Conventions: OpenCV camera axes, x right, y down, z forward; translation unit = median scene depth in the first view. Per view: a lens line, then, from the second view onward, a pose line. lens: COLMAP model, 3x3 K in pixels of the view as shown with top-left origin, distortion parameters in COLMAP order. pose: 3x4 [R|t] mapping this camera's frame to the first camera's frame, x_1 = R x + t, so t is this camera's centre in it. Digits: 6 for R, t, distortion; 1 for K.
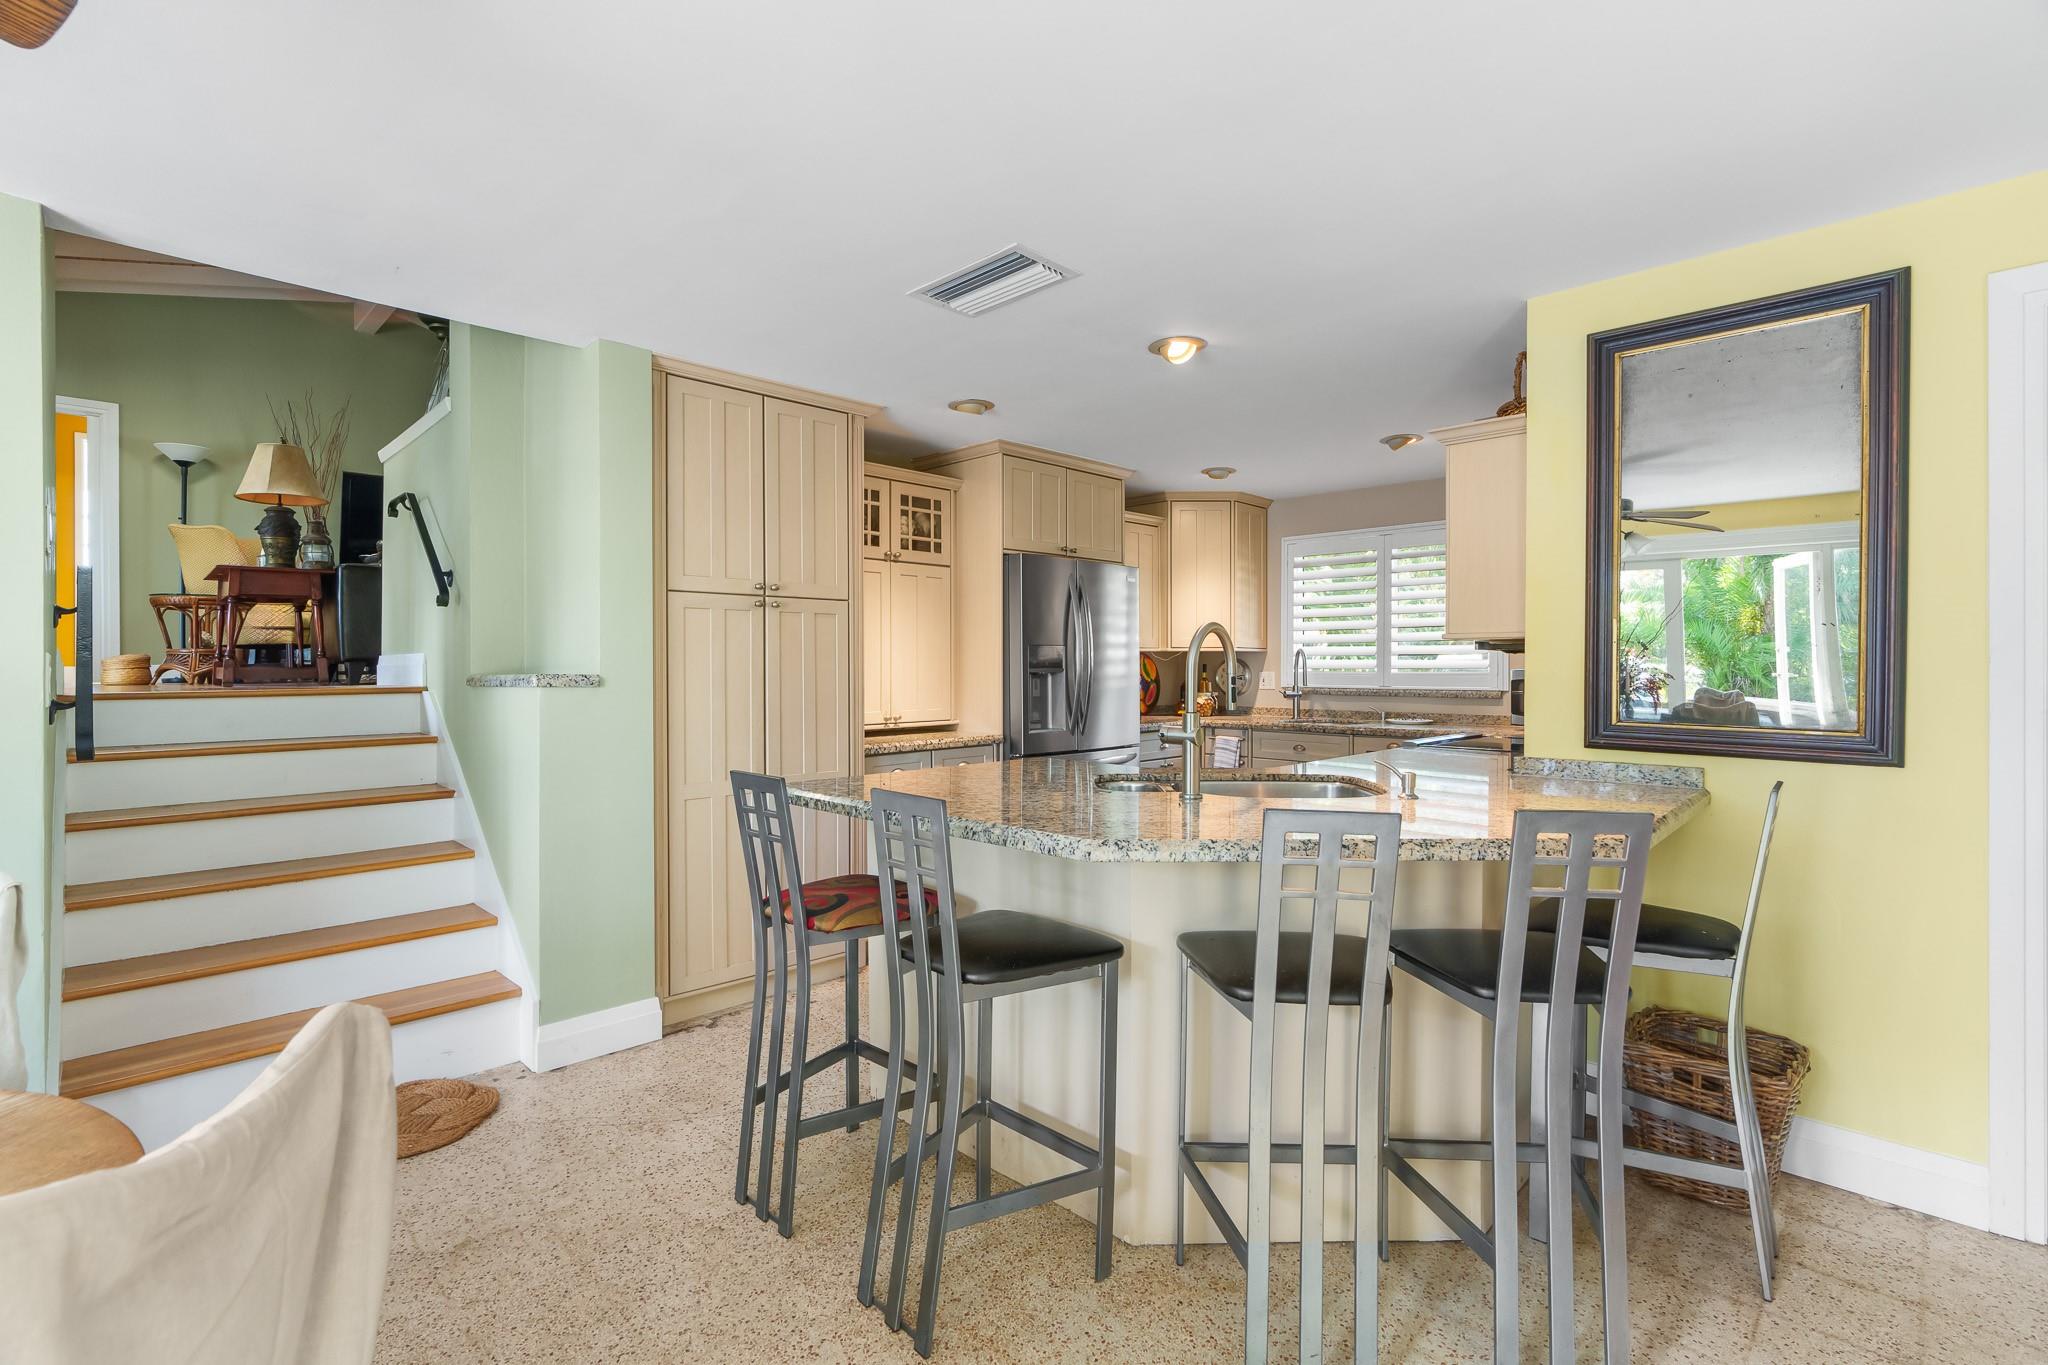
lens RADIAL K [[935.1, 0, 1006.4], [0, 935.1, 672.9], [0, 0, 1]] dist [-0.010892, 0.000214]
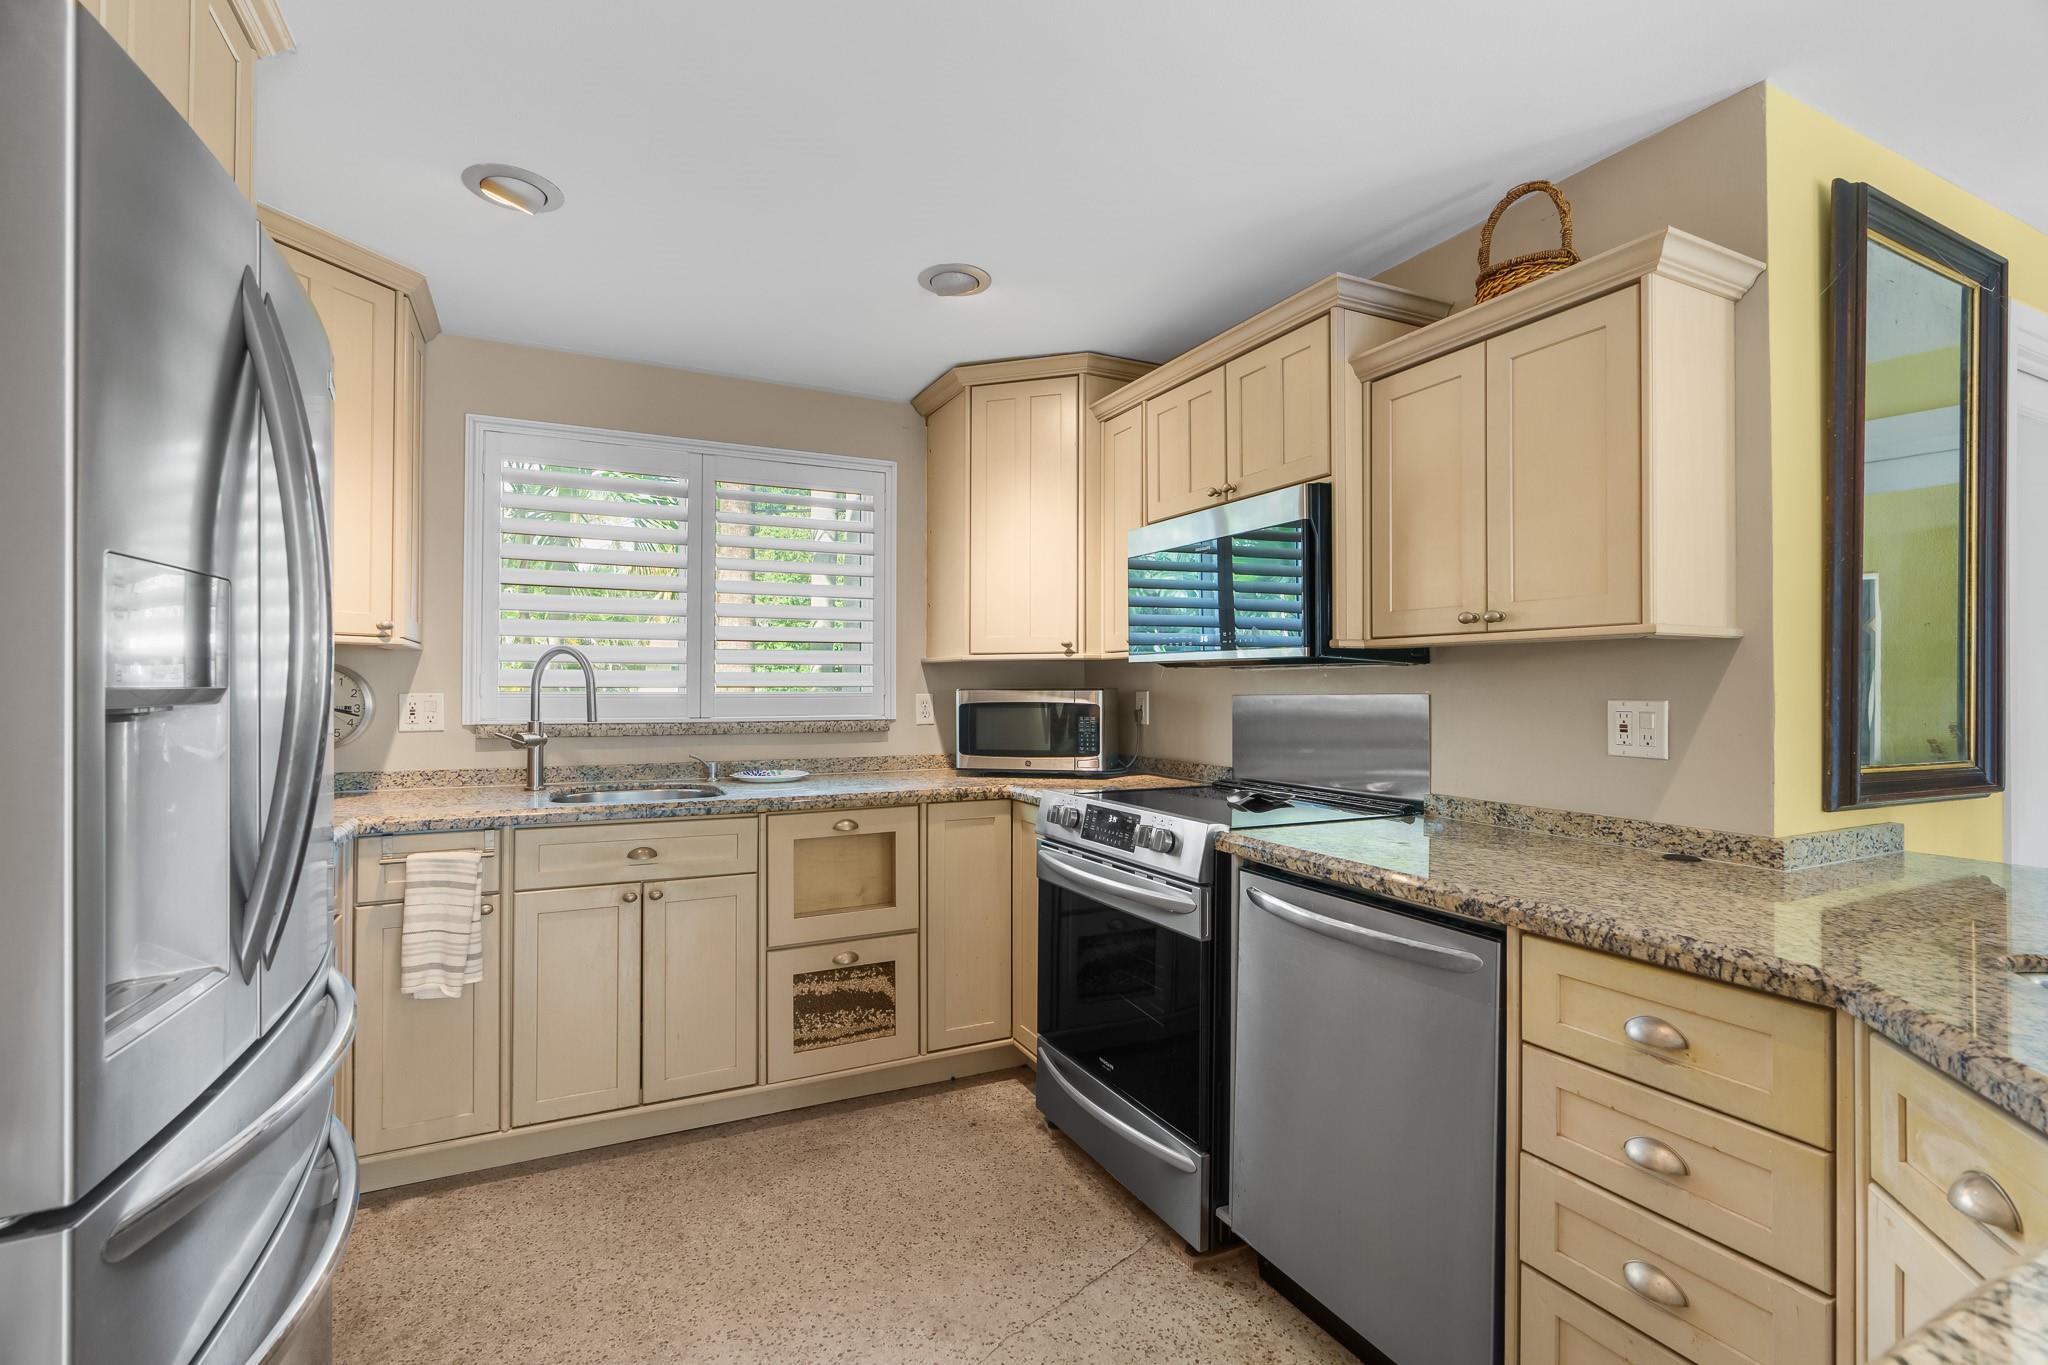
lens RADIAL K [[935.1, 0, 1006.4], [0, 935.1, 672.9], [0, 0, 1]] dist [-0.010892, 0.000214]
pose [[0.300266, 0.011938, 0.953781, -0.119146], [0.002826, 0.999906, -0.013405, -0.006531], [-0.953851, 0.006720, 0.300204, 0.934624]]
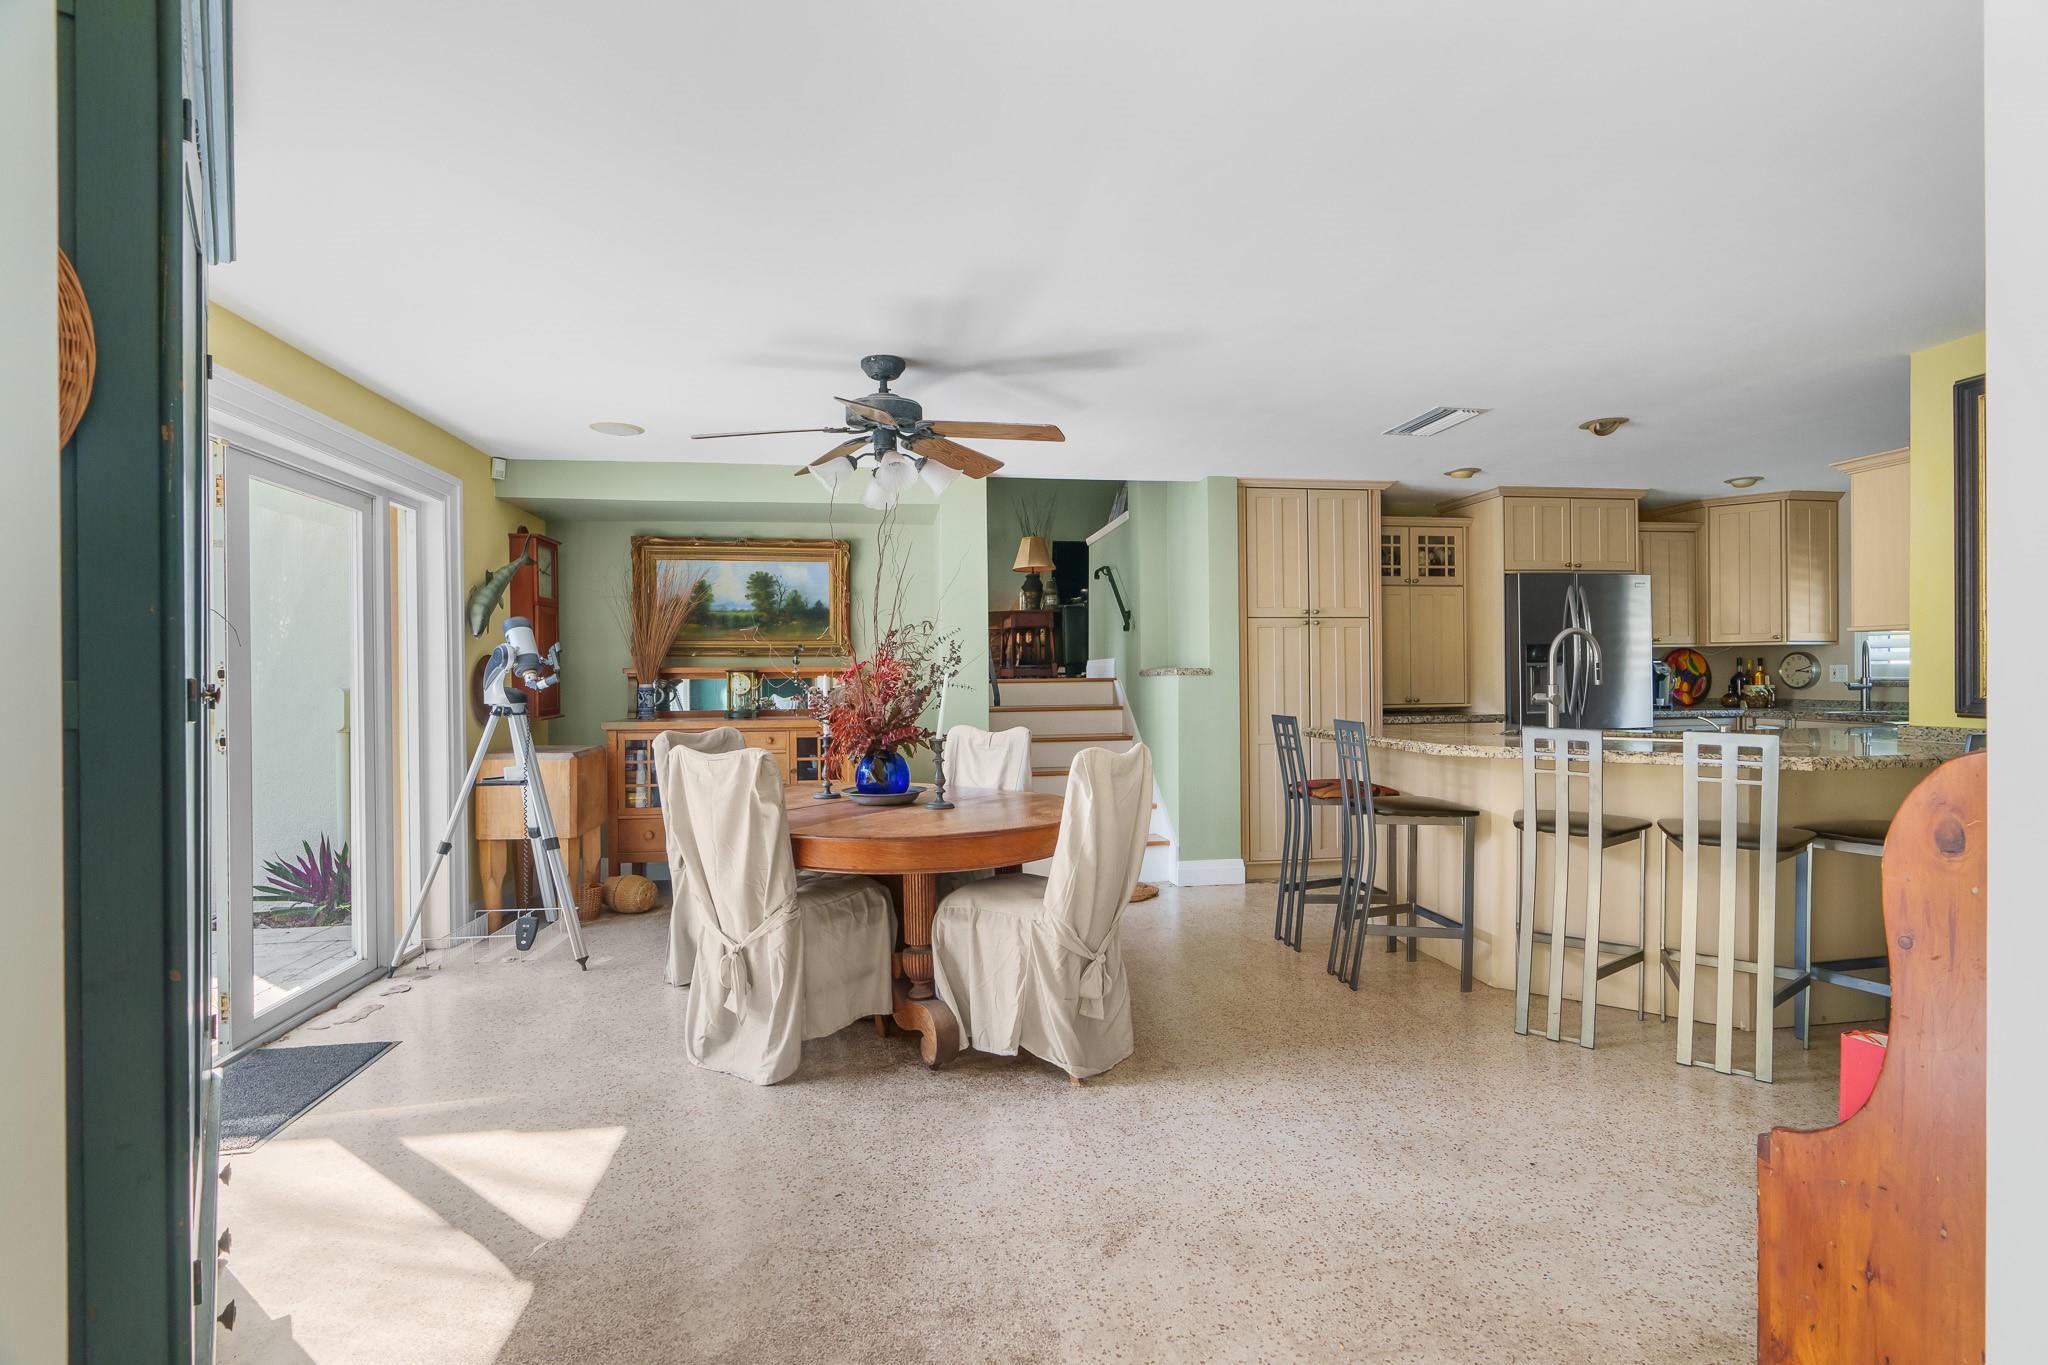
lens RADIAL K [[935.1, 0, 1006.4], [0, 935.1, 672.9], [0, 0, 1]] dist [-0.010892, 0.000214]
pose [[0.805691, -0.007309, -0.592290, 0.238571], [0.003031, 0.999962, -0.008217, 0.019710], [0.592328, 0.004825, 0.805683, -0.514898]]
